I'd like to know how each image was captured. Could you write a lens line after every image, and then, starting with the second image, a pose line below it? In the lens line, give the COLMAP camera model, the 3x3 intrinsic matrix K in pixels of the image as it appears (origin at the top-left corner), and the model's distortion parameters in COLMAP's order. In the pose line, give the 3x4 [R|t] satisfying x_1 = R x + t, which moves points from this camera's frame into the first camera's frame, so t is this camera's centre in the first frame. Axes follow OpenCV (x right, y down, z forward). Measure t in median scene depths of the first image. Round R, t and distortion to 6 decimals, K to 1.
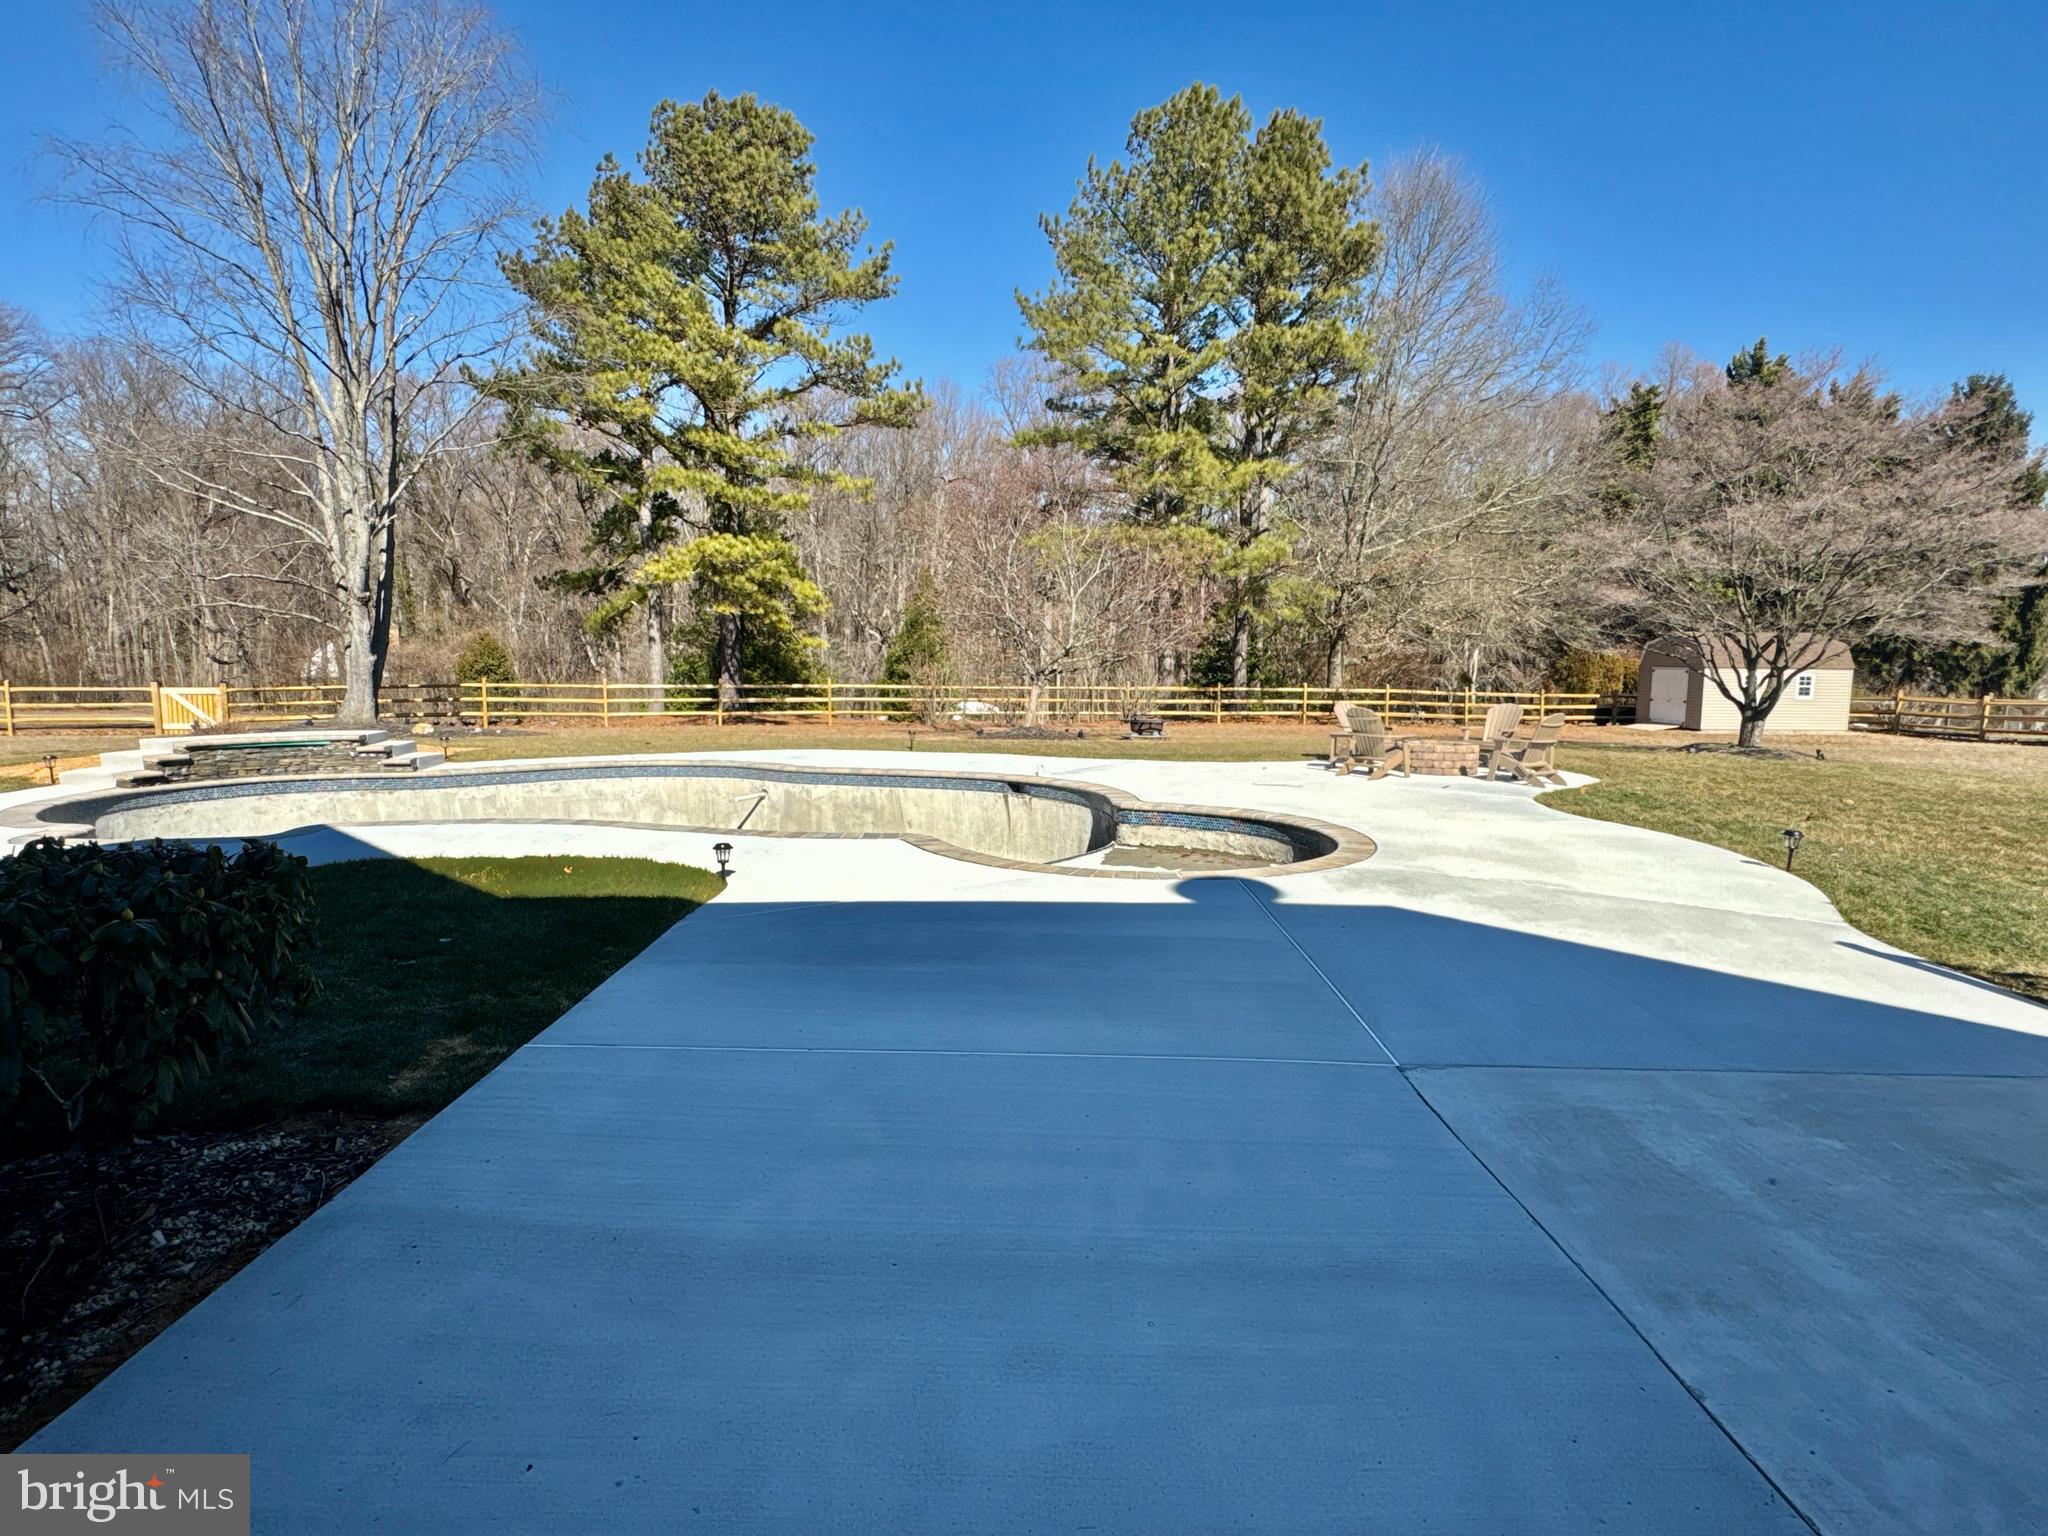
lens RADIAL K [[1110.2, 0, 1022.4], [0, 1110.2, 776.1], [0, 0, 1]] dist [-0.002015, 0.002119]
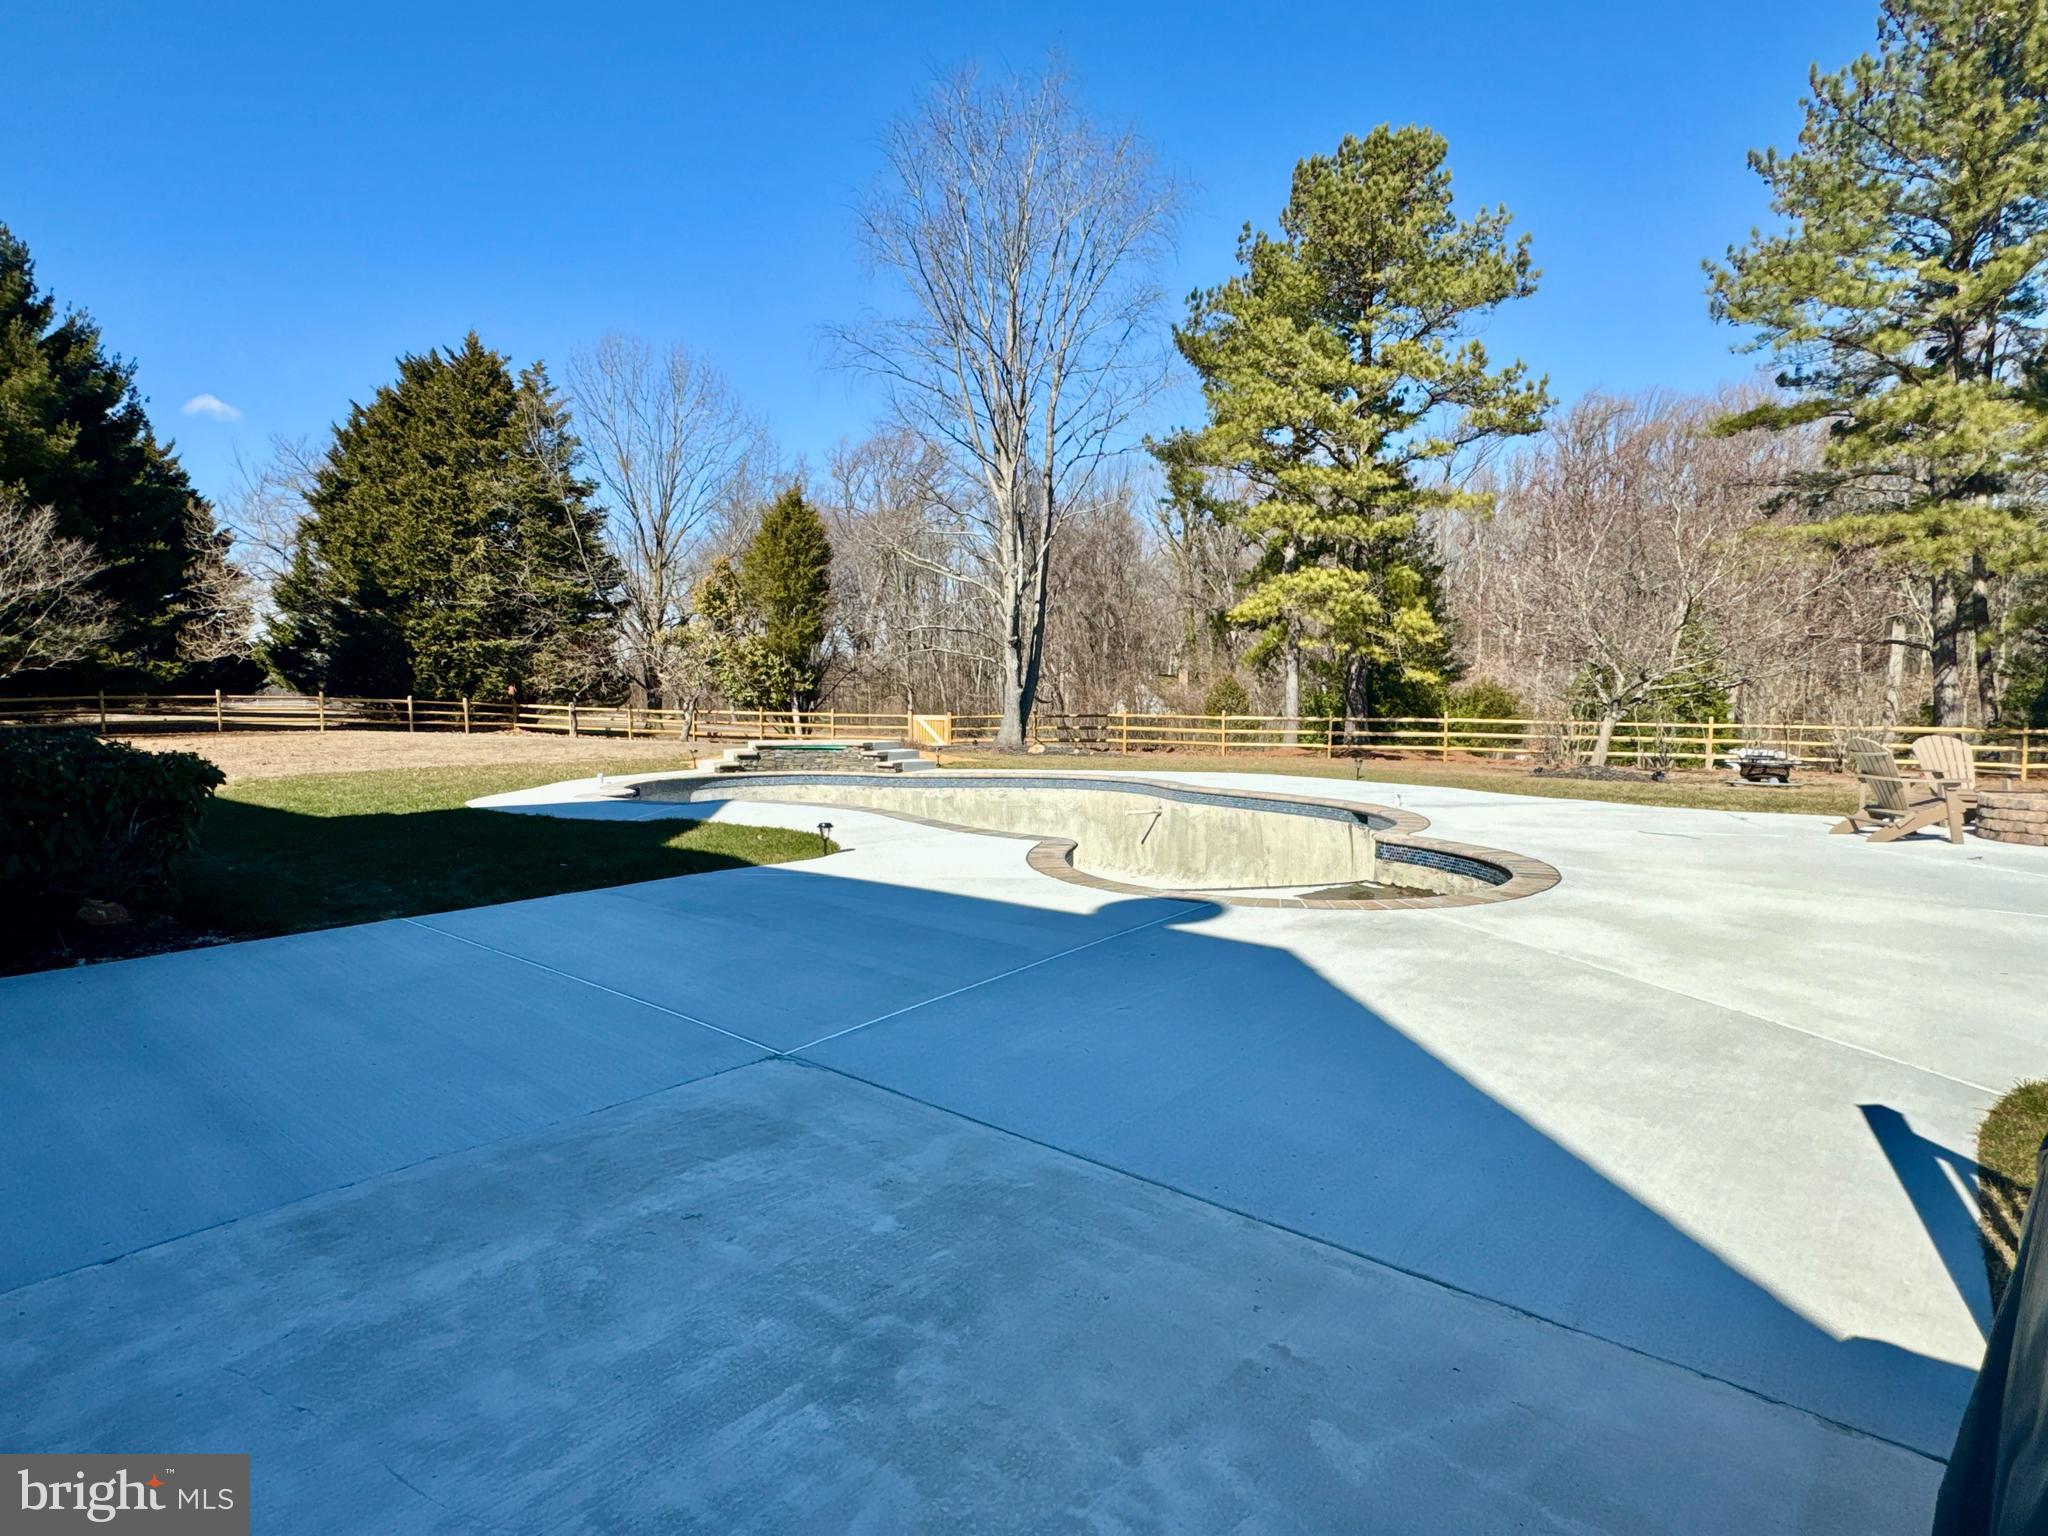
lens RADIAL K [[1110.2, 0, 1019.6], [0, 1110.2, 773.2], [0, 0, 1]] dist [-0.002015, 0.002119]
pose [[0.769338, 0.040498, -0.637556, 0.326262], [-0.067038, 0.997596, -0.017526, 0.008307], [0.635314, 0.056224, 0.770204, 0.118835]]
